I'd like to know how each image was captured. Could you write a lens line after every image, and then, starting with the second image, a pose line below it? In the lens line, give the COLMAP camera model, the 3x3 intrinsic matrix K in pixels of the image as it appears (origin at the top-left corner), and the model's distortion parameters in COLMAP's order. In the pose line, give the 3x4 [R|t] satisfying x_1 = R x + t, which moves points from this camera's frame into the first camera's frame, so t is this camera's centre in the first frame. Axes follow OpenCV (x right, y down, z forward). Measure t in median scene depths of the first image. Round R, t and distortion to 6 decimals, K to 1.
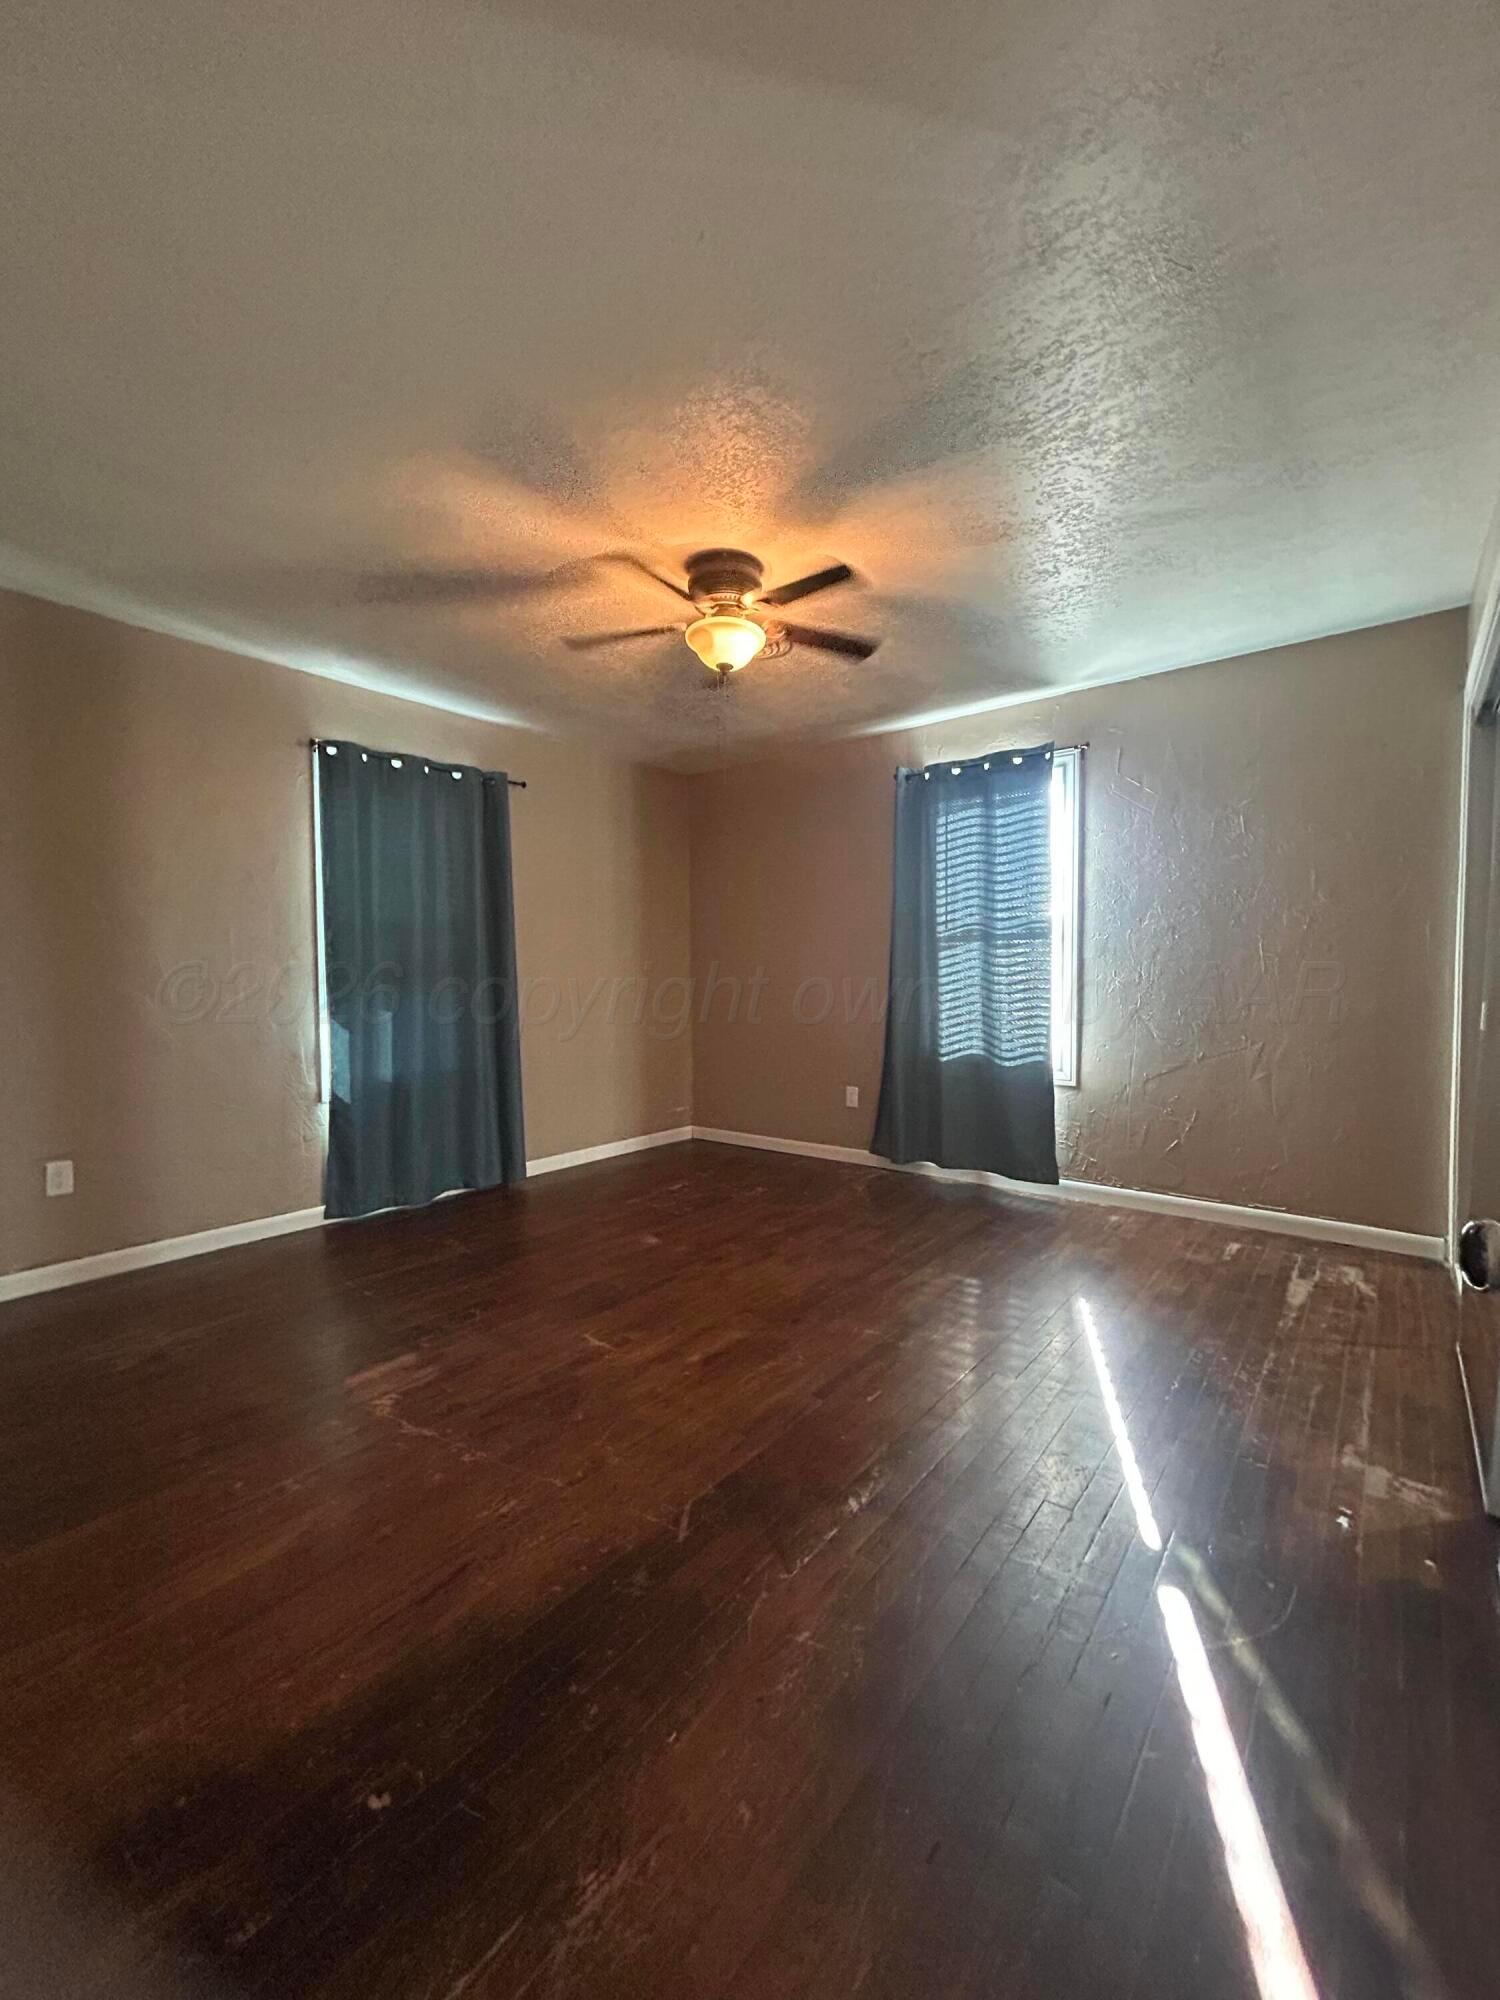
lens RADIAL K [[804.4, 0, 750.3], [0, 804.4, 1000.9], [0, 0, 1]] dist [-0.001926, -0.000111]
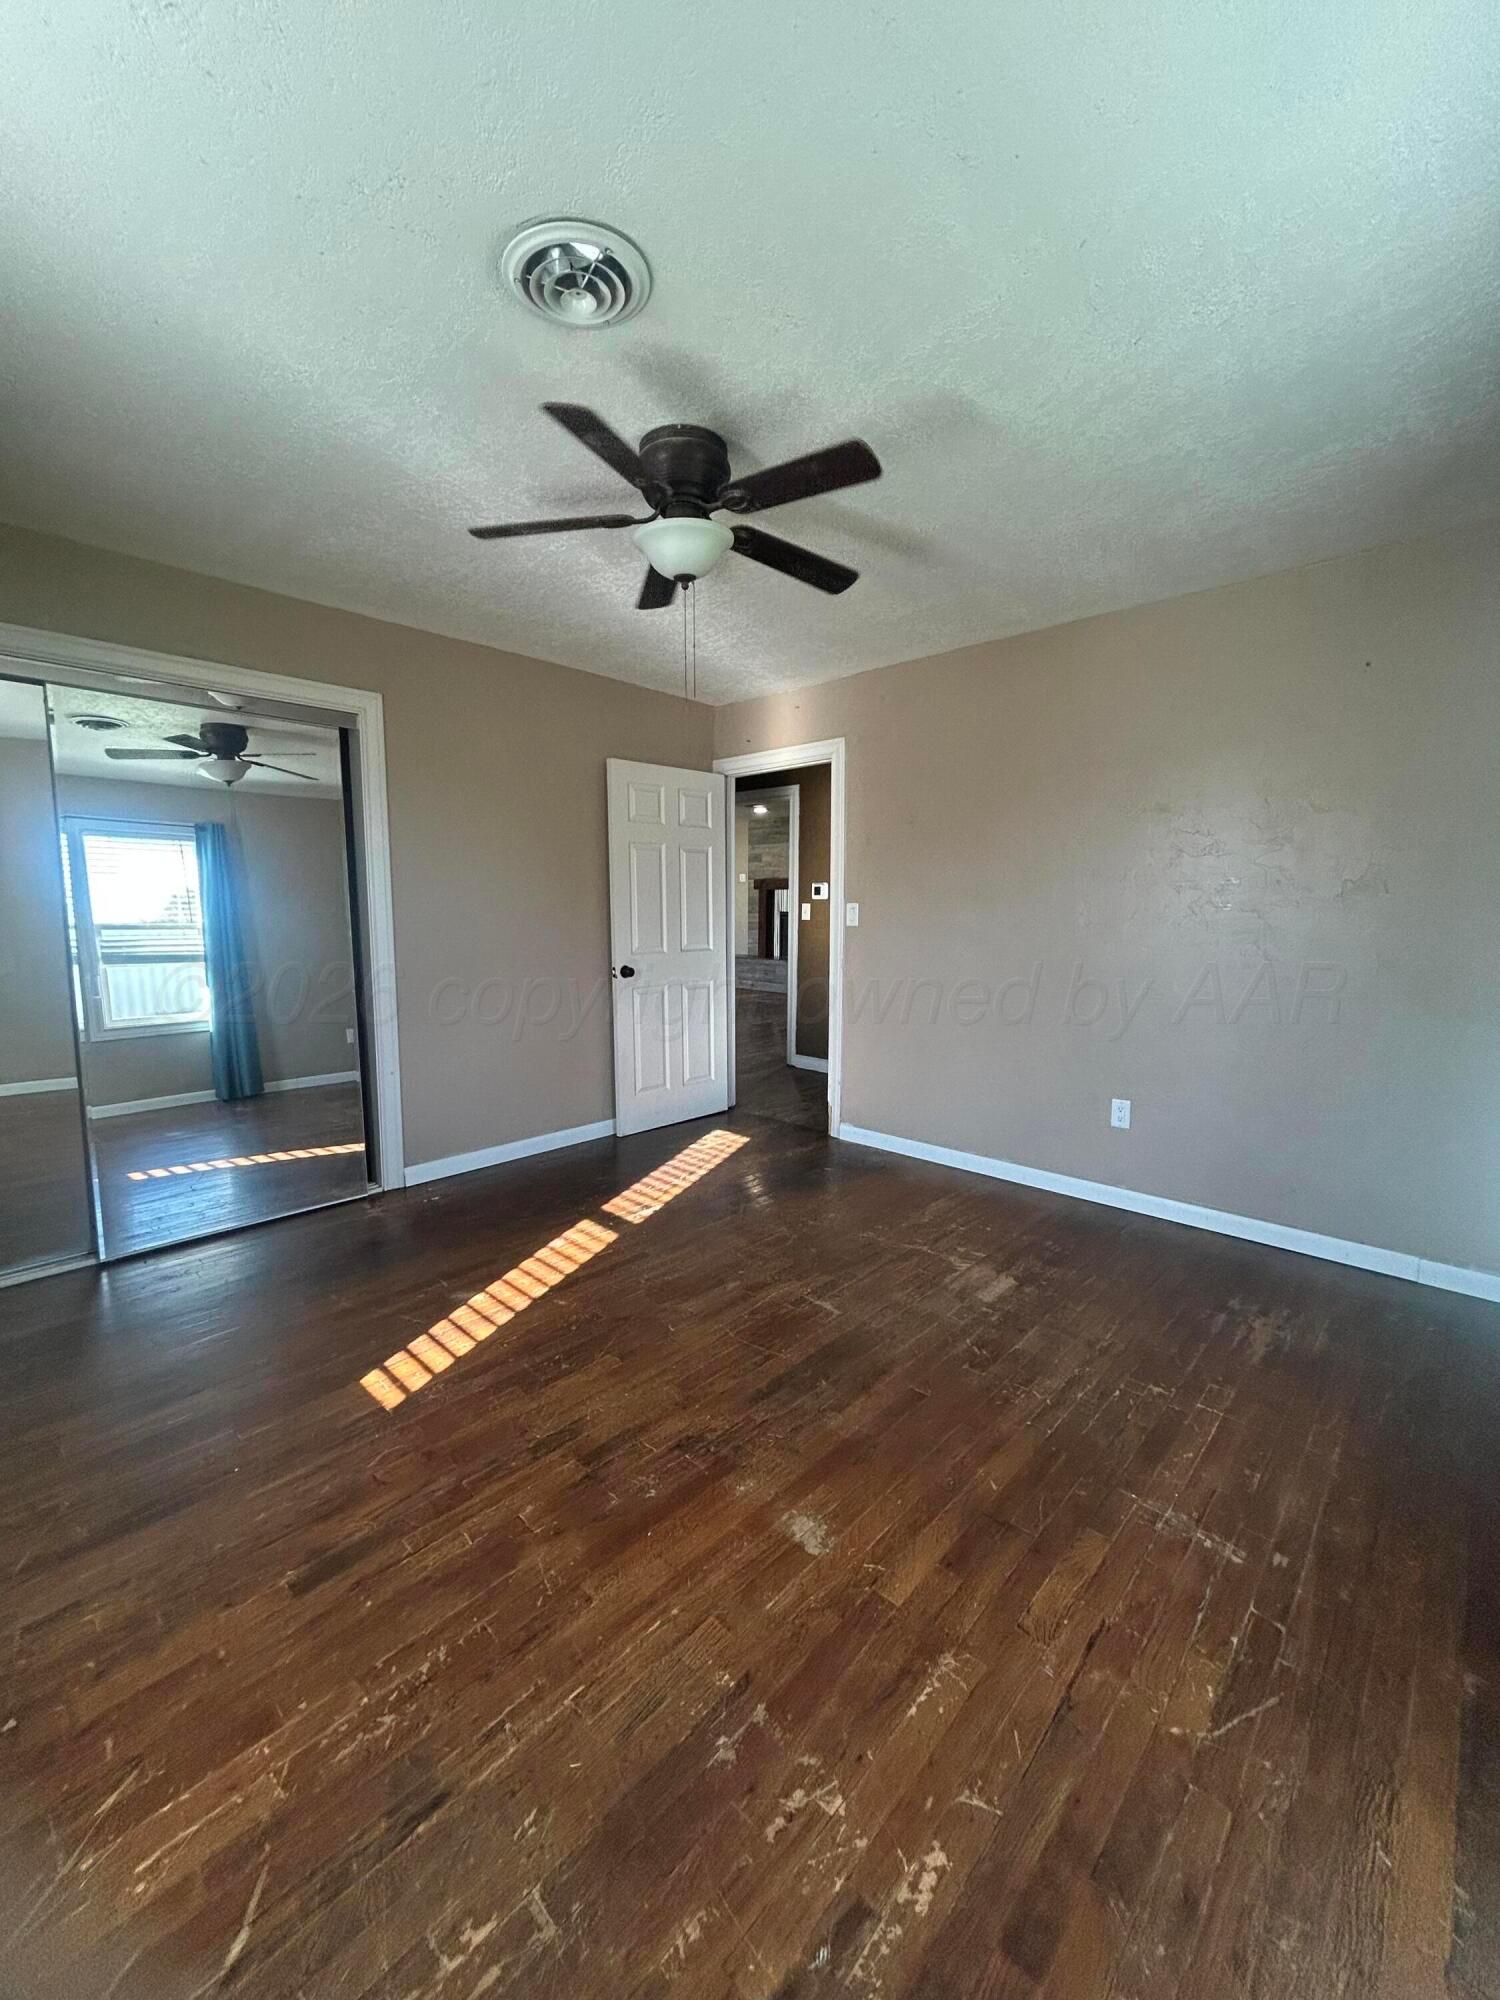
lens RADIAL K [[804.4, 0, 751.0], [0, 804.4, 1001.7], [0, 0, 1]] dist [-0.001926, -0.000111]
pose [[-0.997167, -0.010220, 0.074522, -0.177274], [0.001040, 0.988759, 0.149514, -0.131868], [-0.075212, 0.149168, -0.985947, 2.071293]]
